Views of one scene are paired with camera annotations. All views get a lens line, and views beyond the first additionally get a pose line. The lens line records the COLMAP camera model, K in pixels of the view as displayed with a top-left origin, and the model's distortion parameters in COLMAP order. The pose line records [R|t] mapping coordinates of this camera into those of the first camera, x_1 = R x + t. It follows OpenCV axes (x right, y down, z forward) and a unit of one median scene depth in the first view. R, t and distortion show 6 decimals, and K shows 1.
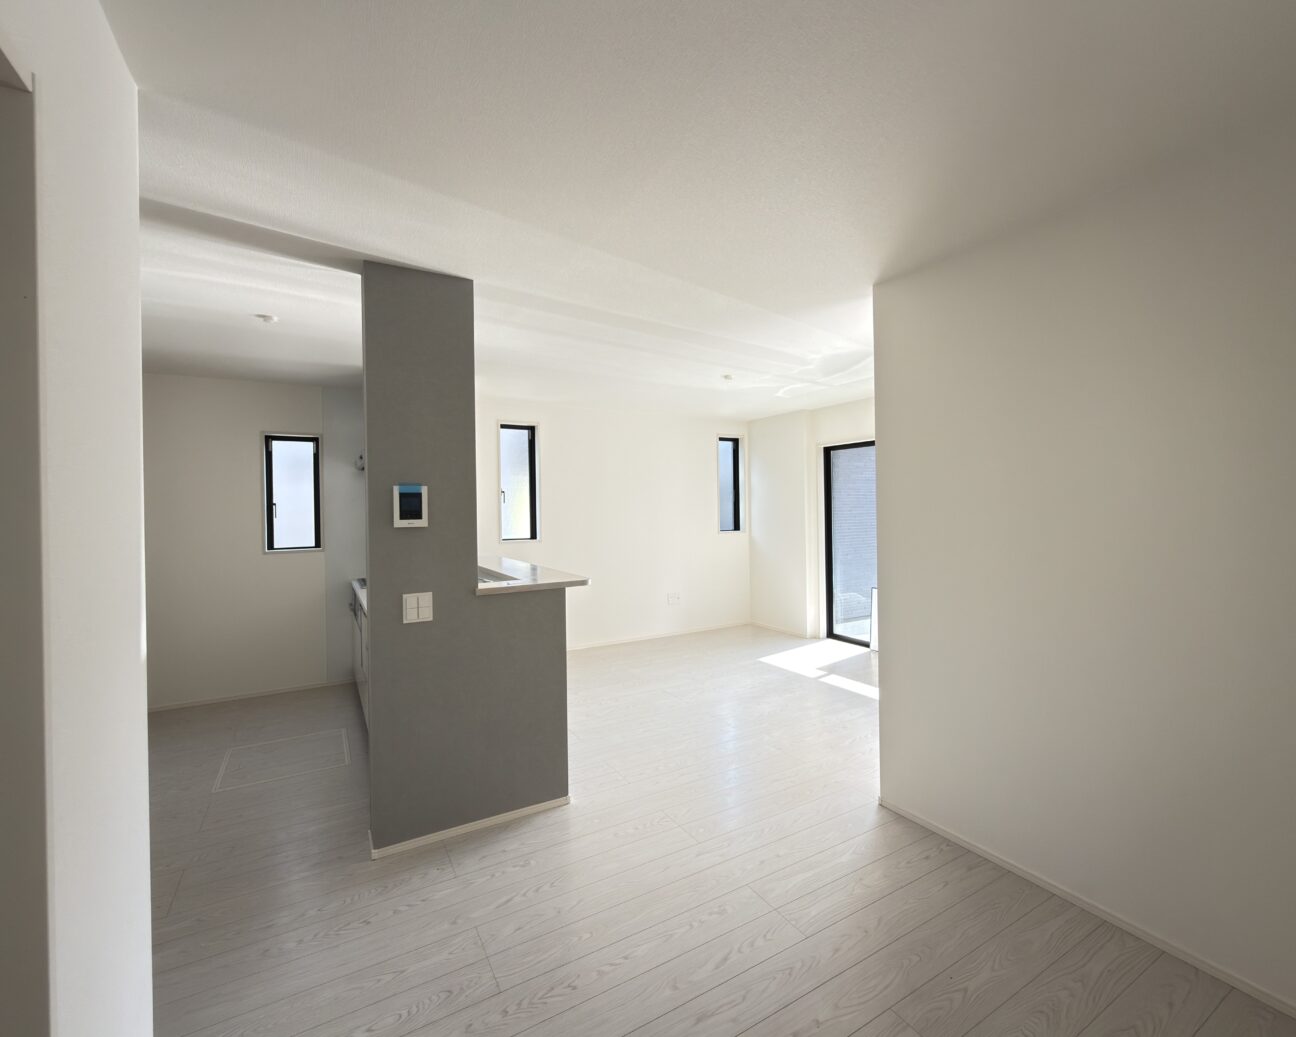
lens RADIAL K [[571.0, 0, 648.6], [0, 571.0, 516.6], [0, 0, 1]] dist [0.003397, 0.000867]
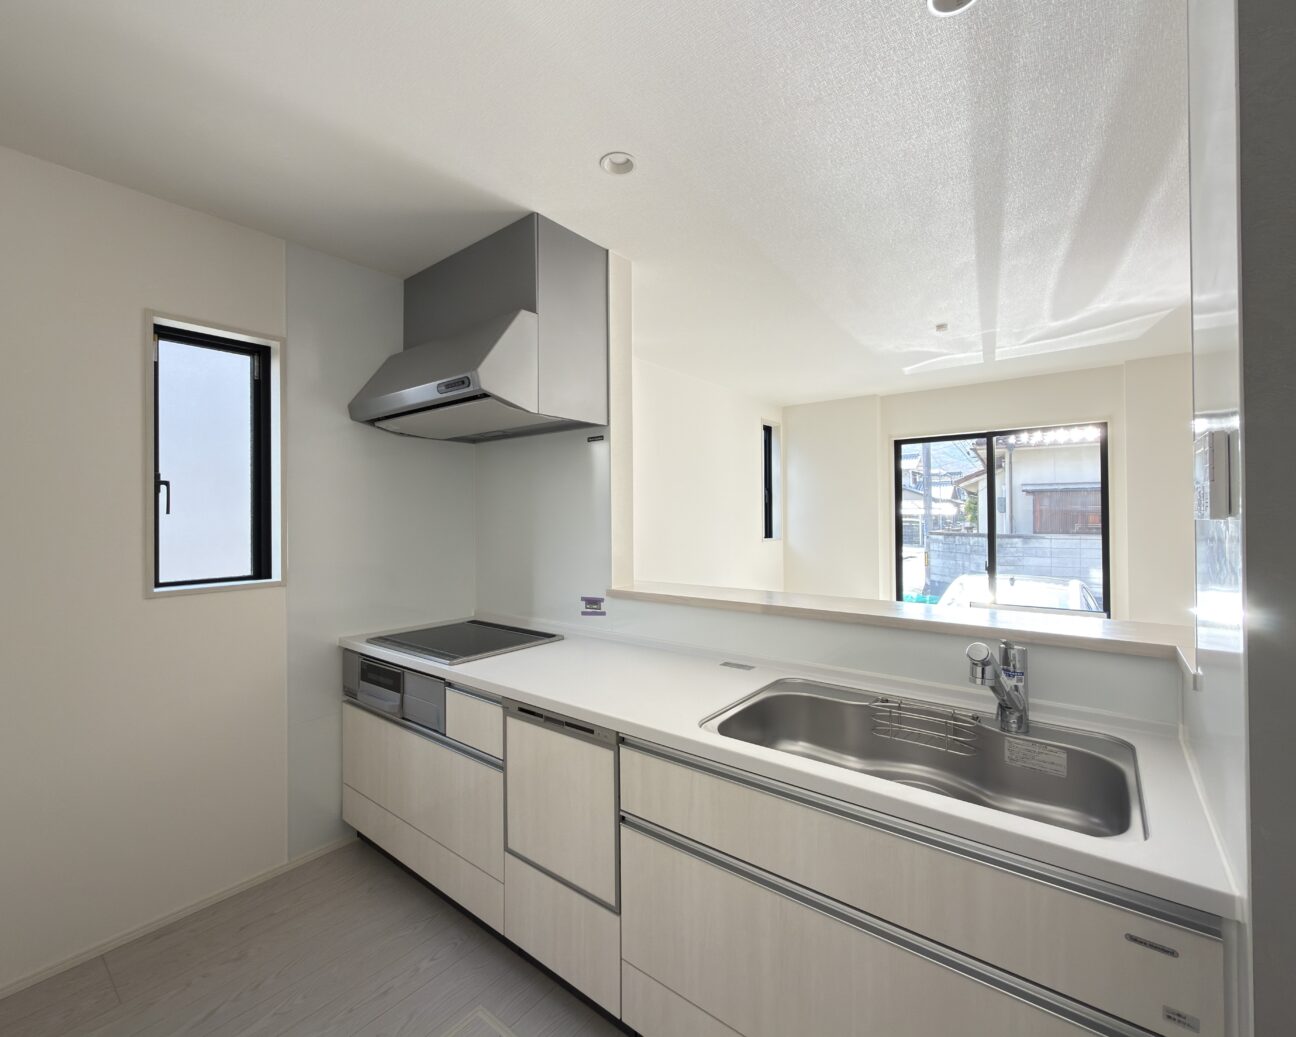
lens RADIAL K [[571.0, 0, 651.5], [0, 571.0, 515.5], [0, 0, 1]] dist [0.003397, 0.000867]
pose [[0.919249, 0.003425, 0.393661, -0.377579], [0.007556, 0.999624, -0.026340, 0.013976], [-0.393603, 0.027188, 0.918878, 0.350162]]
